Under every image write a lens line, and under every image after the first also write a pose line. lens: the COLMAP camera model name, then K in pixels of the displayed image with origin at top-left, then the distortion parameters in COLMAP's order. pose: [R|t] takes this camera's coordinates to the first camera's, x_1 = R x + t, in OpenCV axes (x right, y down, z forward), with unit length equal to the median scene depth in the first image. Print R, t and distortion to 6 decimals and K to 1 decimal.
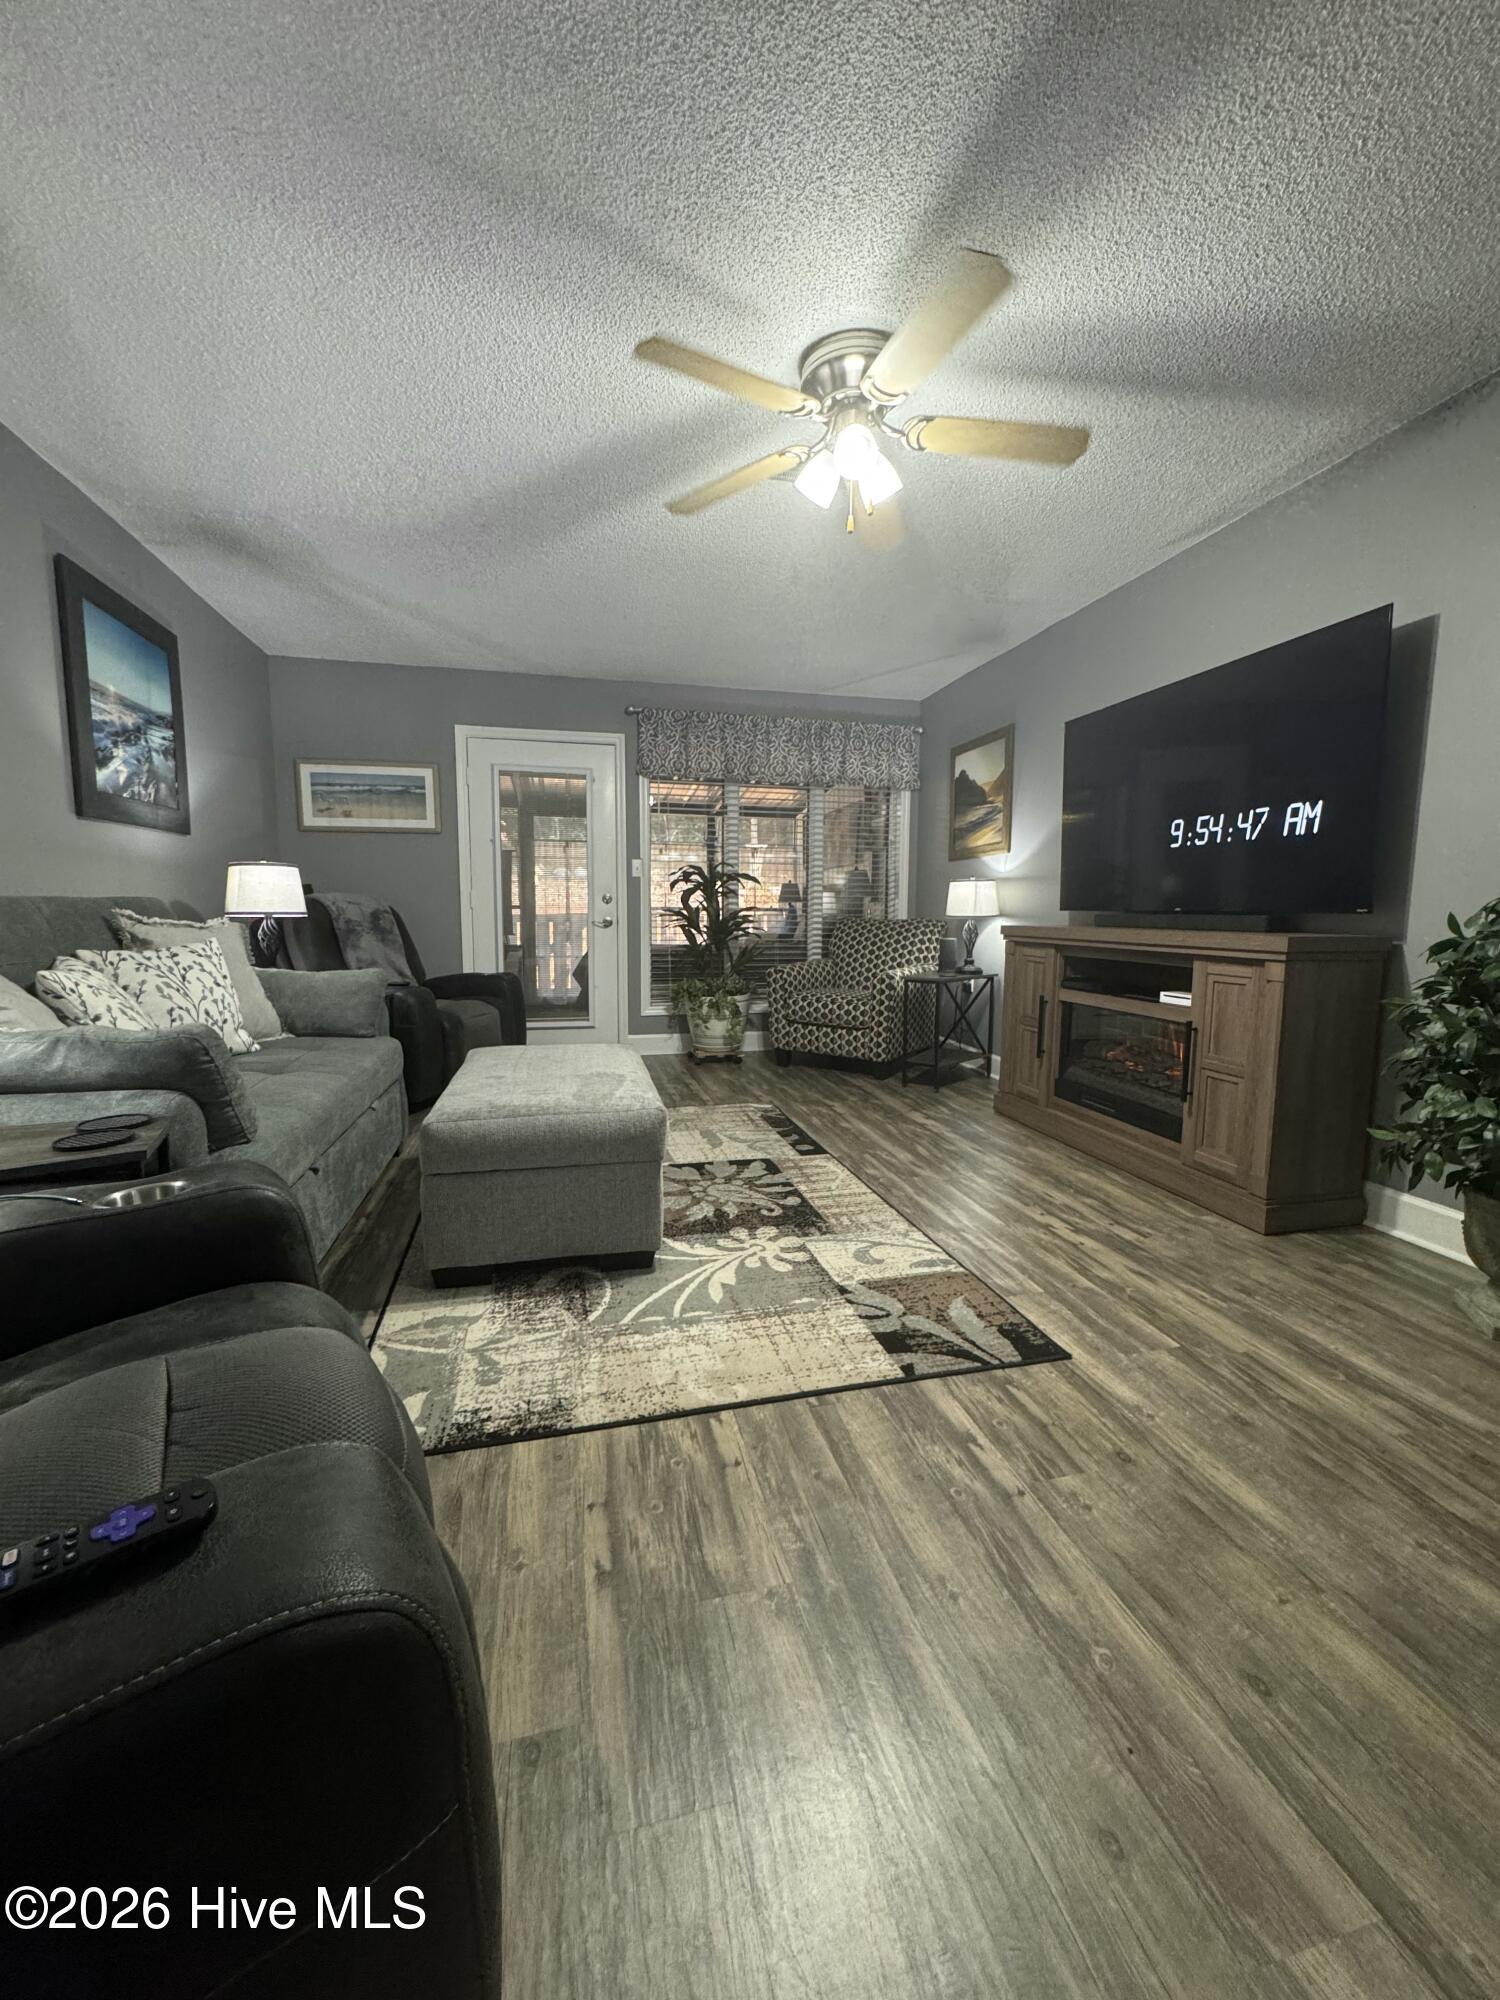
lens RADIAL K [[799.7, 0, 756.0], [0, 799.7, 998.0], [0, 0, 1]] dist [-0.002609, 0.000251]
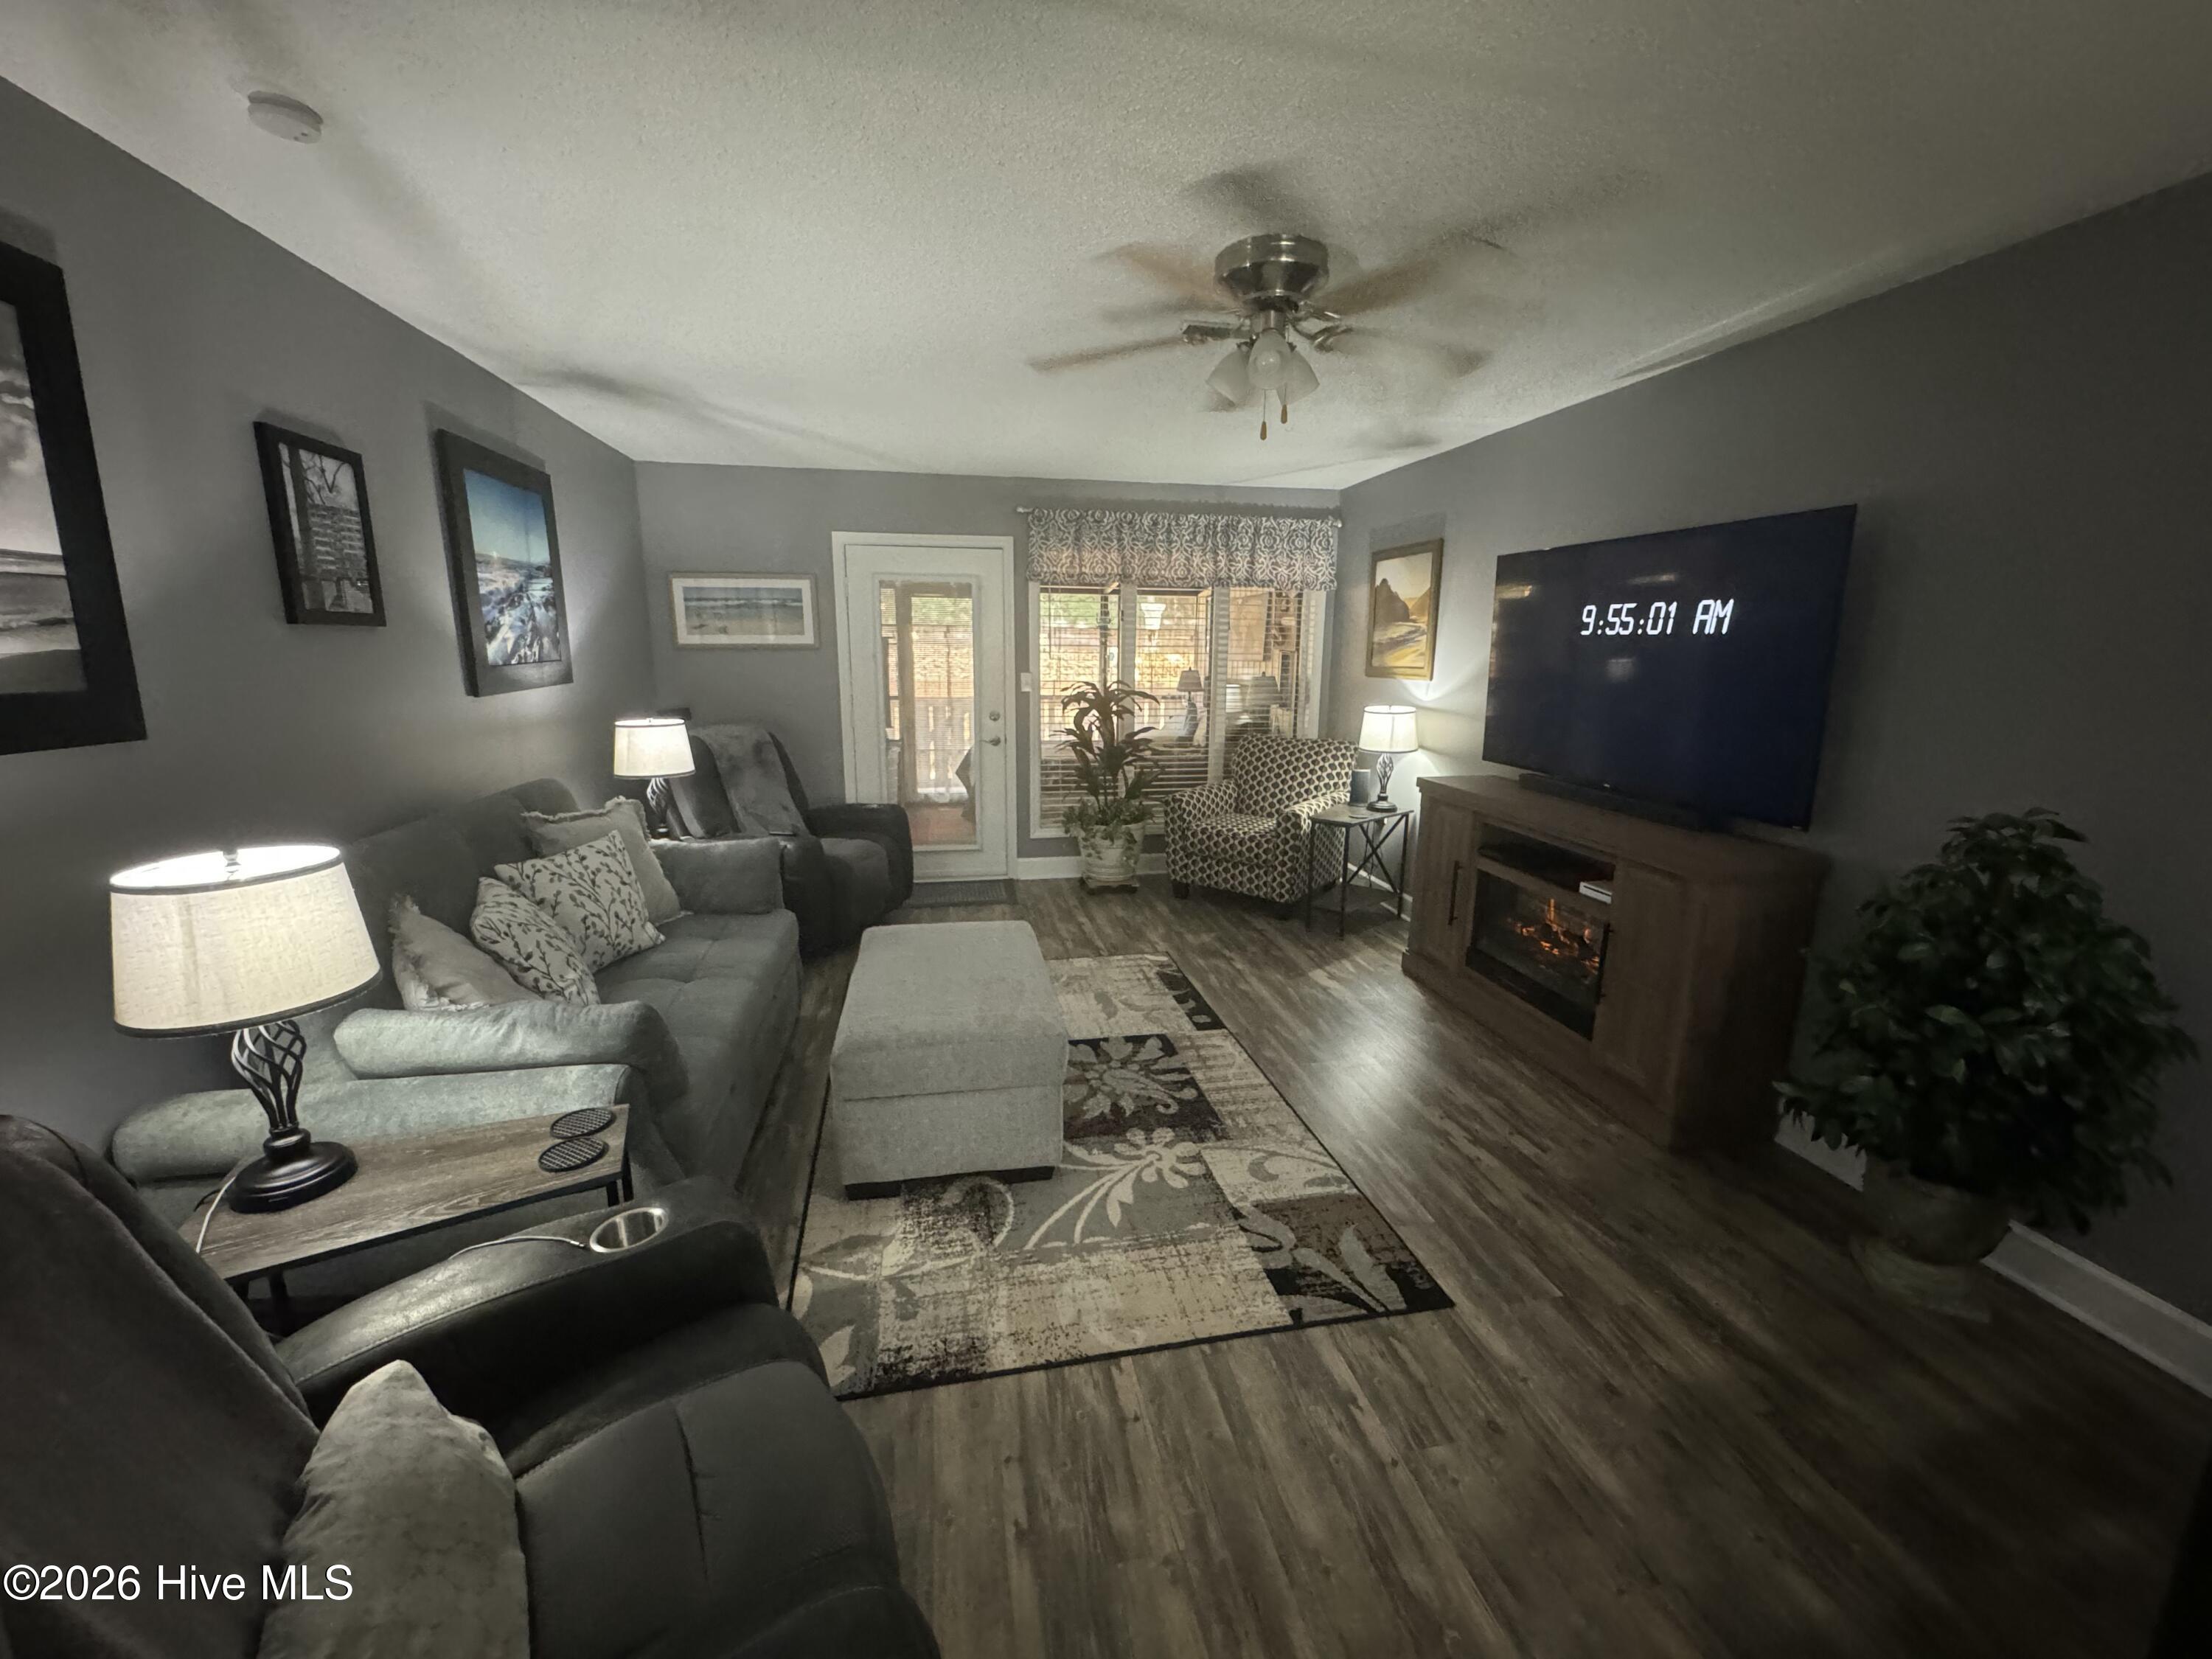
lens RADIAL K [[884.5, 0, 1106.0], [0, 884.5, 829.5], [0, 0, 1]] dist [-0.002609, 0.000251]
pose [[0.998781, 0.012859, -0.047660, -0.010464], [-0.008139, 0.995159, 0.097945, -0.203381], [0.048689, -0.097438, 0.994050, -0.080465]]
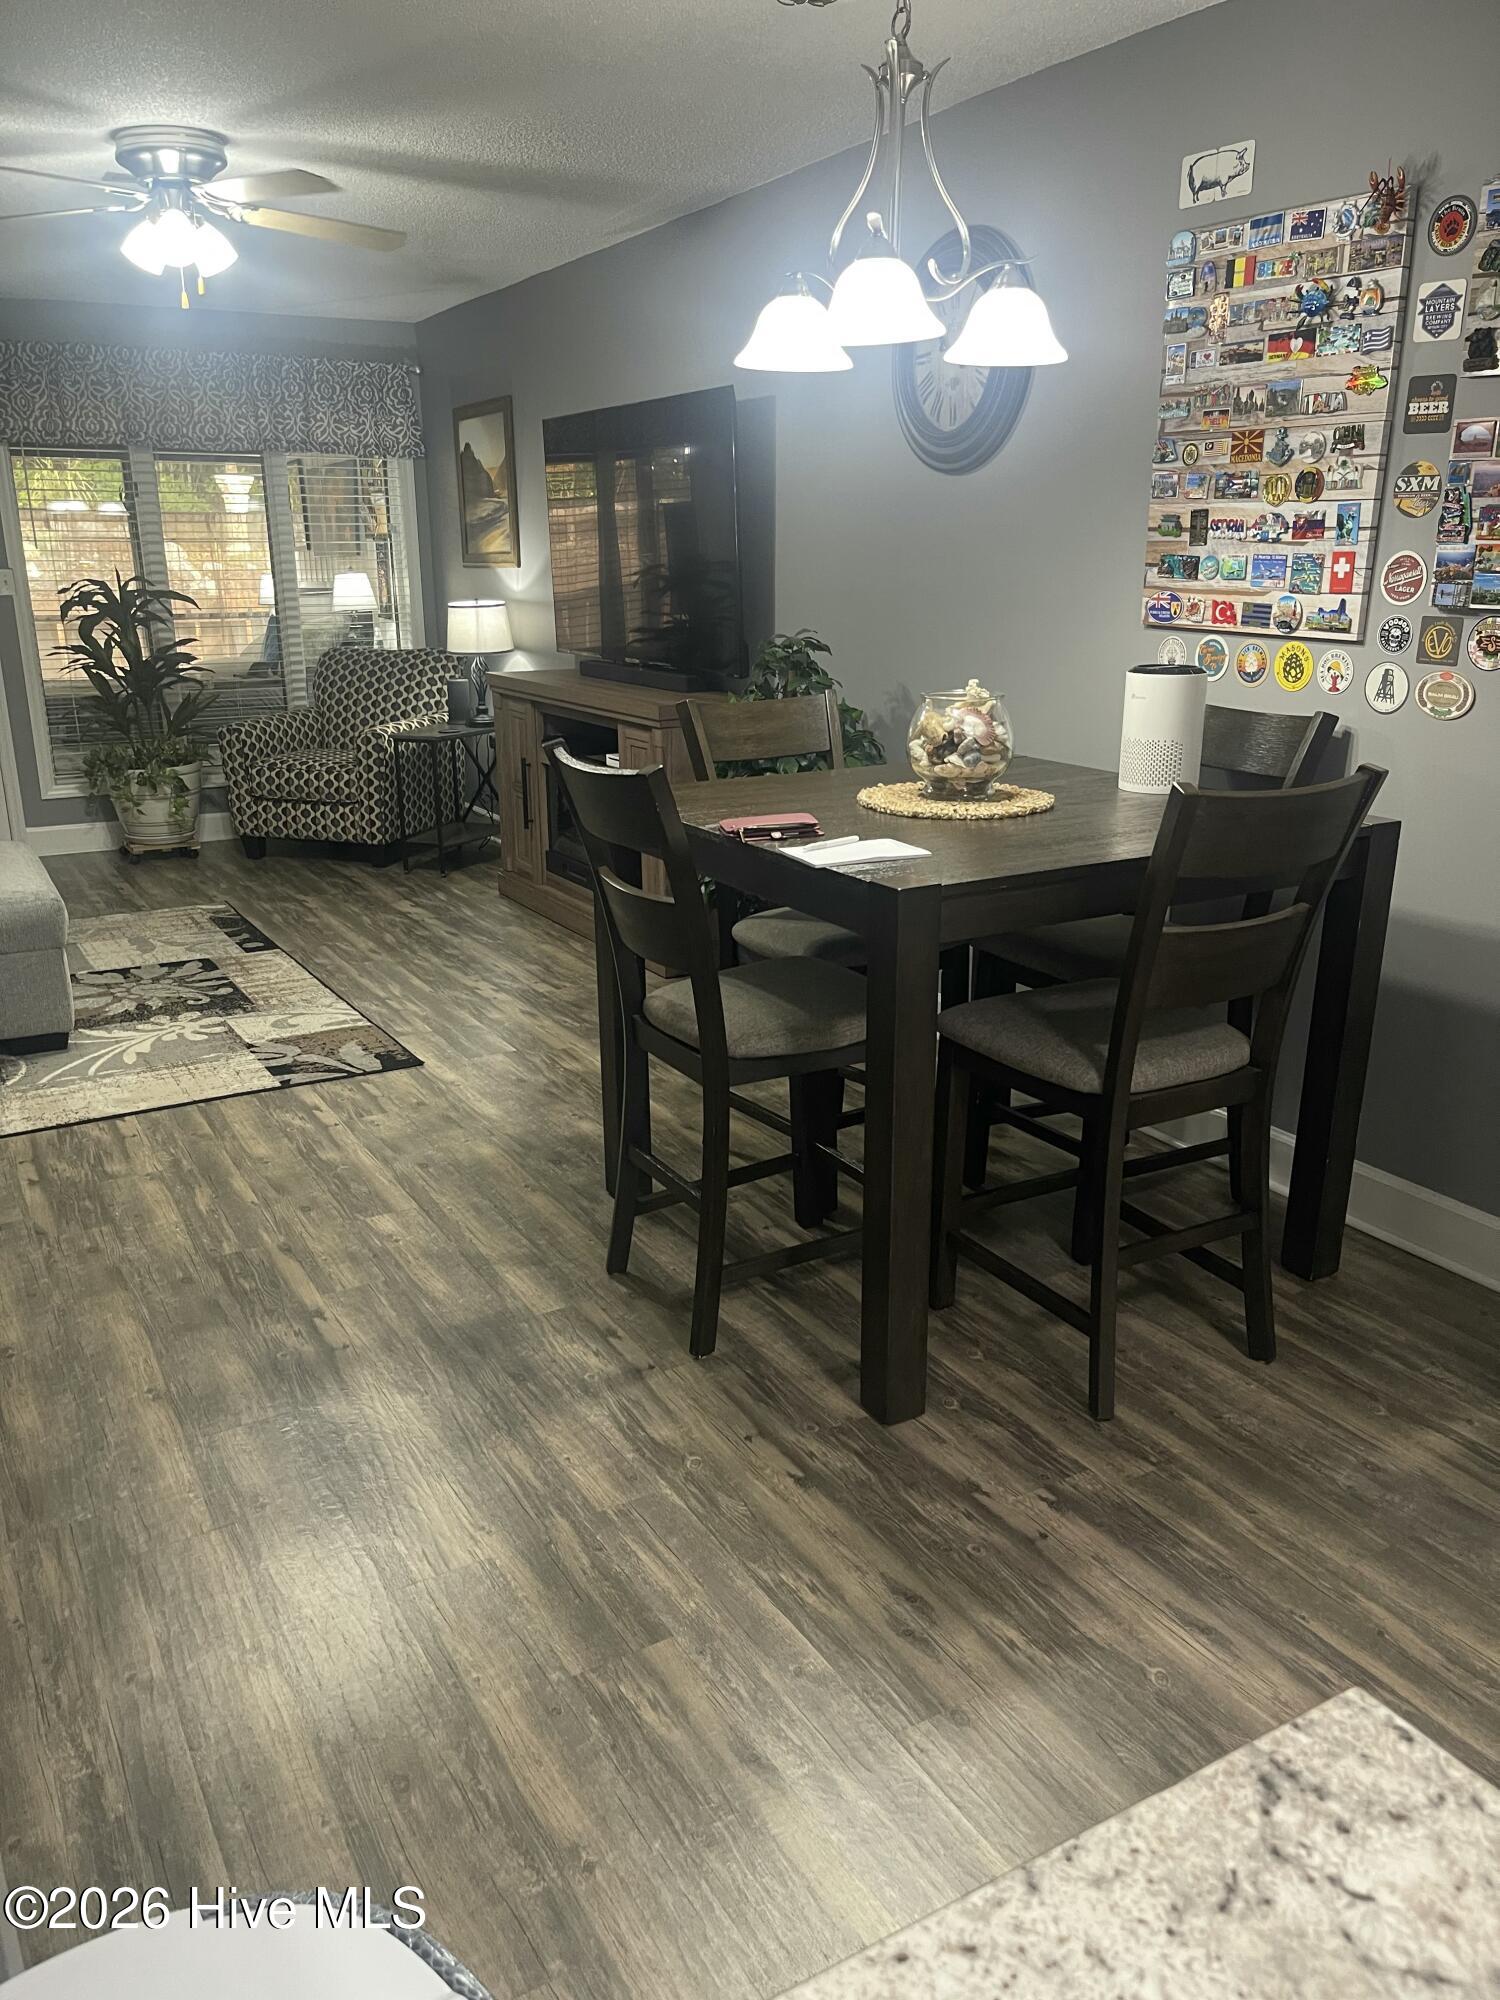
lens RADIAL K [[1506.4, 0, 735.6], [0, 1506.4, 1010.6], [0, 0, 1]] dist [0.053487, -0.073712]
pose [[0.963188, -0.090168, 0.253255, 0.197225], [0.041795, 0.980844, 0.190260, -0.053623], [-0.265559, -0.172672, 0.948506, -1.026878]]
